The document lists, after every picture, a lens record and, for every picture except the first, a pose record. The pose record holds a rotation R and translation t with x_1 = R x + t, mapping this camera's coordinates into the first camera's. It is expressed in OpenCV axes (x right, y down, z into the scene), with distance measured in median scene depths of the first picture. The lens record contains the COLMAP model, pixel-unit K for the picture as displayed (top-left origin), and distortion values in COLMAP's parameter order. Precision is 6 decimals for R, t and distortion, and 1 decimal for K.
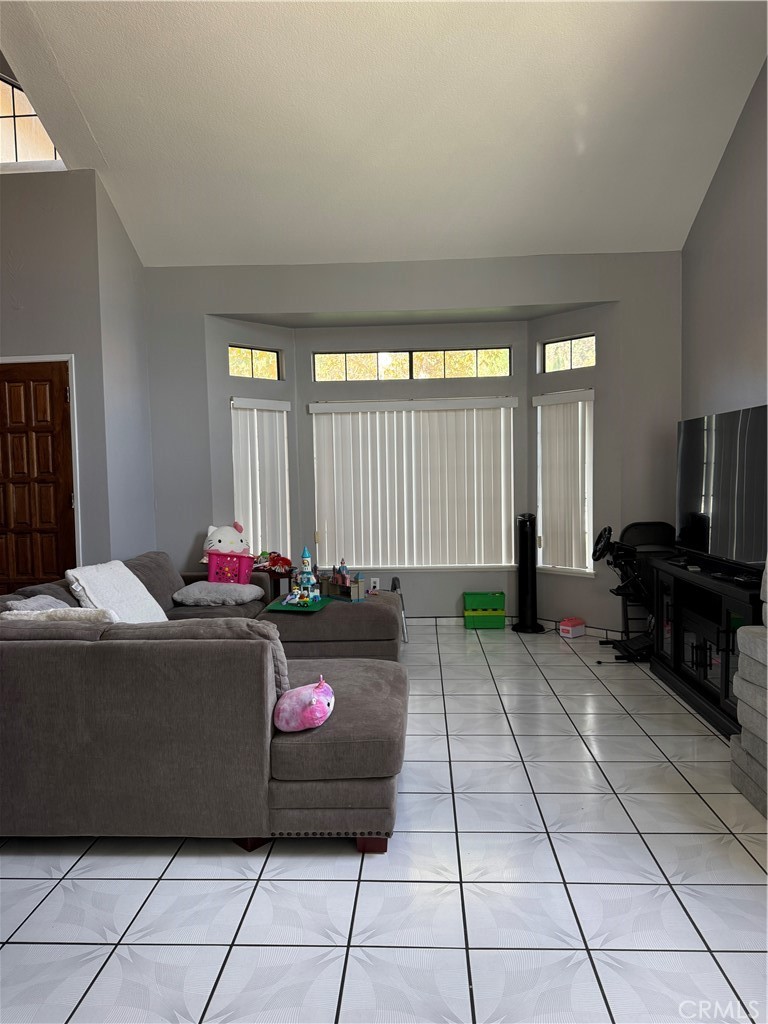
lens RADIAL K [[713.2, 0, 384.0], [0, 713.2, 512.0], [0, 0, 1]] dist [0.004837, 0.000806]
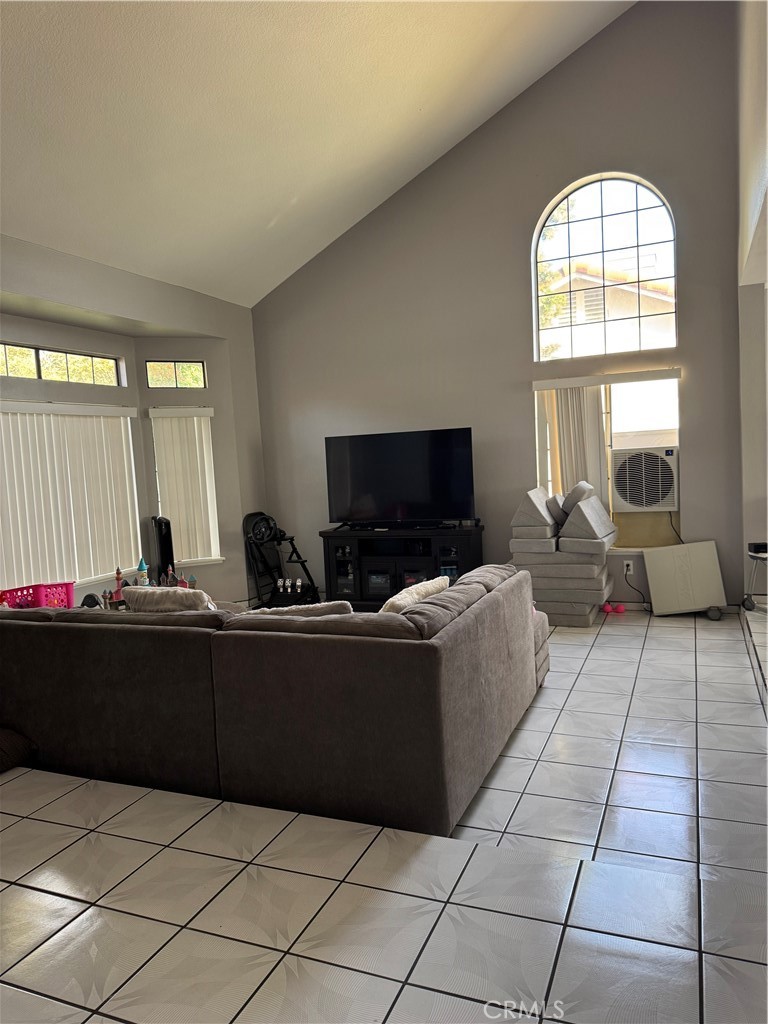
lens RADIAL K [[713.2, 0, 384.0], [0, 713.2, 512.0], [0, 0, 1]] dist [0.004837, 0.000806]
pose [[0.342564, -0.068664, 0.936982, -0.727786], [0.070844, 0.996374, 0.047115, -0.031479], [-0.936820, 0.050239, 0.346186, 0.305806]]
